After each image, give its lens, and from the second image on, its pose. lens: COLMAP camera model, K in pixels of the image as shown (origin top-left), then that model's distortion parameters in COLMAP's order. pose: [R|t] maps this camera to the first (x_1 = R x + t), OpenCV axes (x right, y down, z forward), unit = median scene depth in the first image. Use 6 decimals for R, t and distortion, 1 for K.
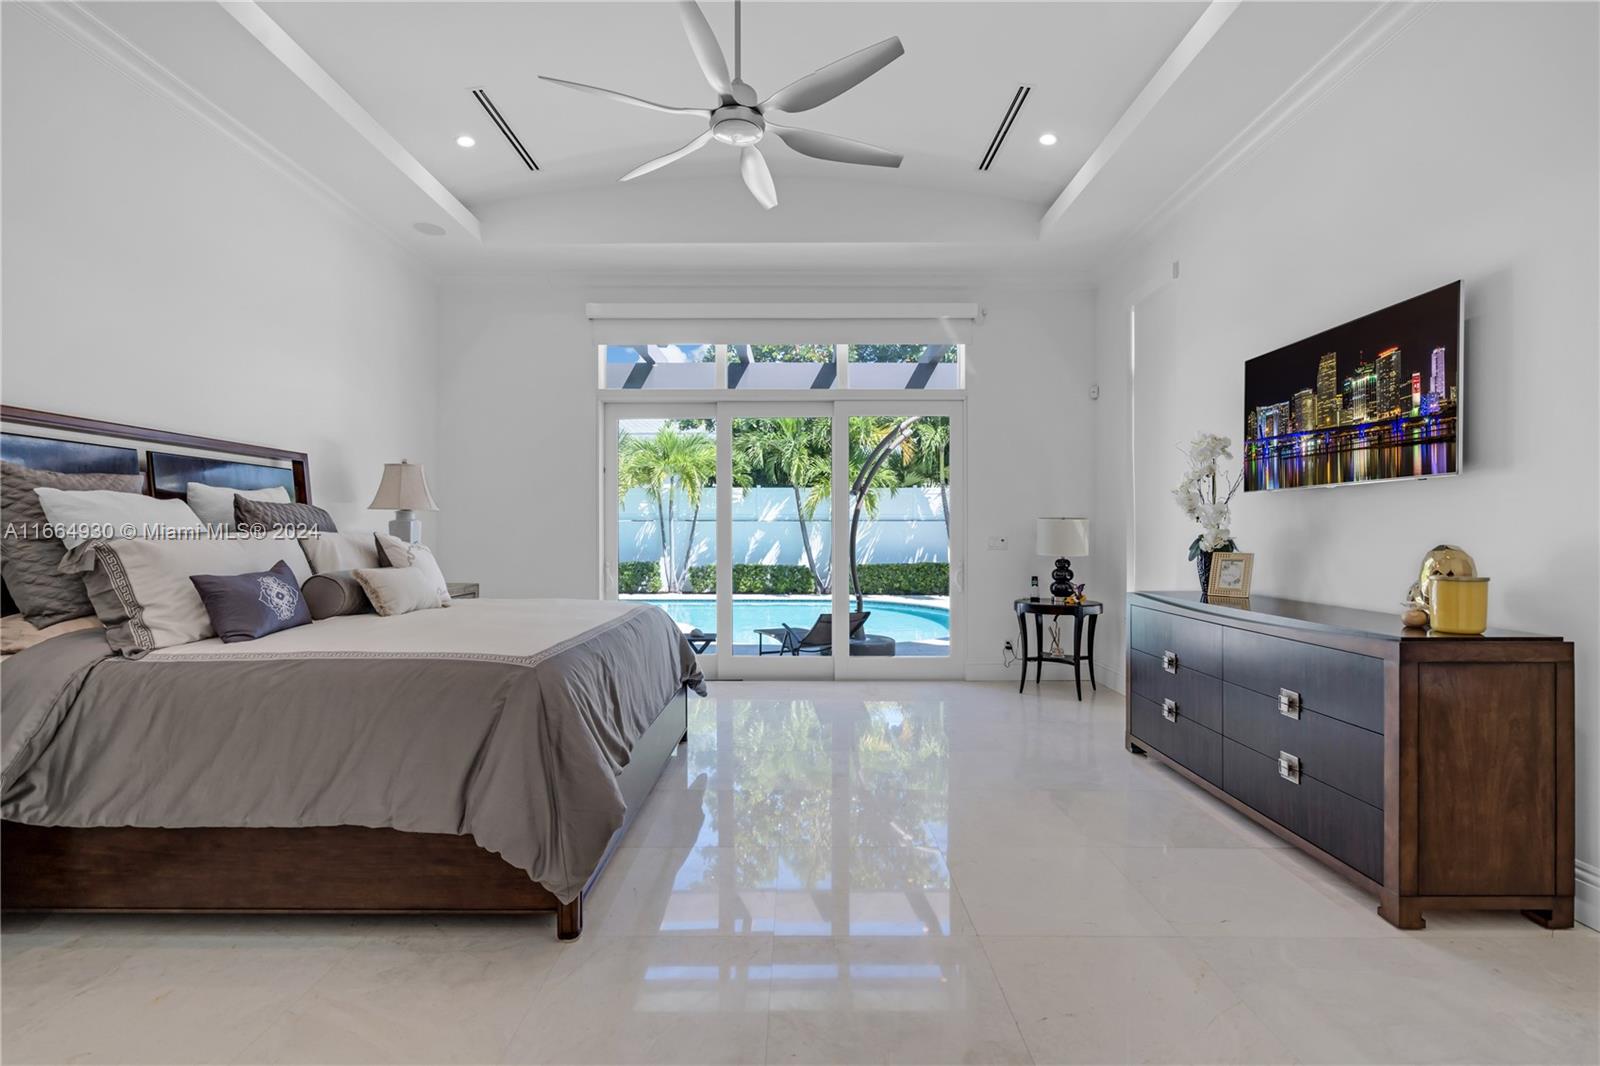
lens RADIAL K [[762.3, 0, 786.8], [0, 762.3, 532.0], [0, 0, 1]] dist [-0.002843, 0.002589]
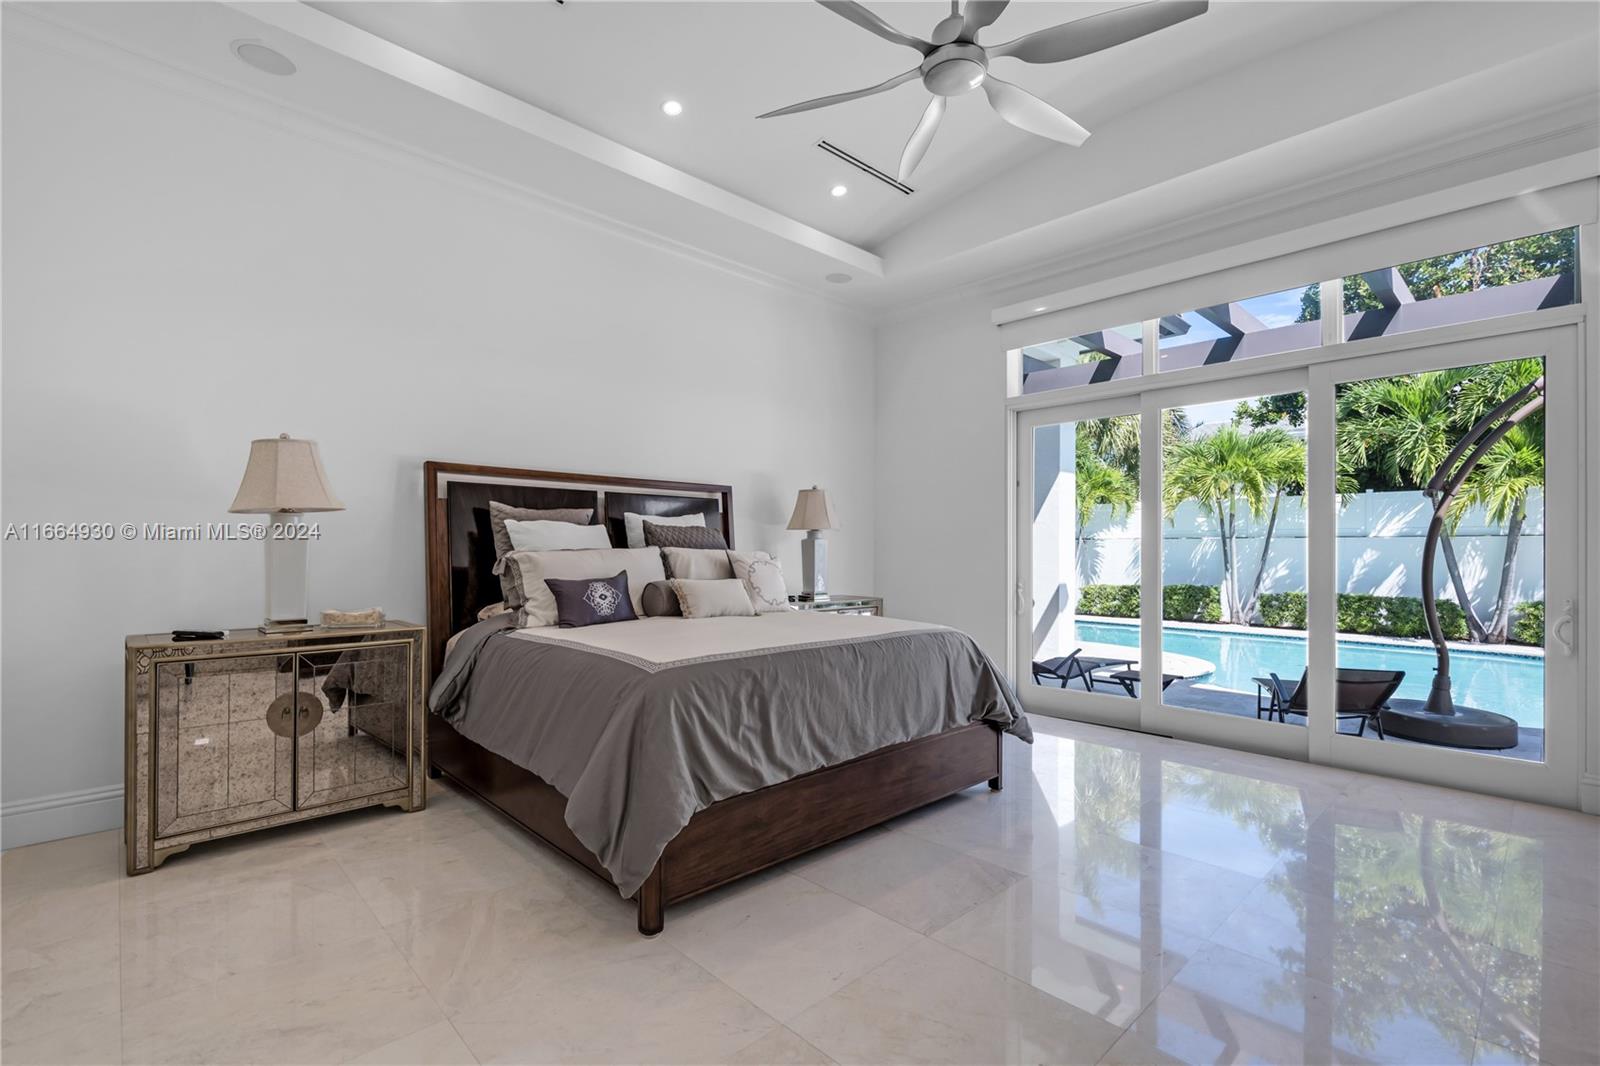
lens RADIAL K [[743.0, 0, 789.6], [0, 743.0, 547.1], [0, 0, 1]] dist [-0.003518, 0.000391]
pose [[0.673600, -0.000311, -0.739096, 0.123136], [-0.003923, 0.999984, -0.003995, 0.000434], [0.739085, 0.005591, 0.673589, 0.092002]]
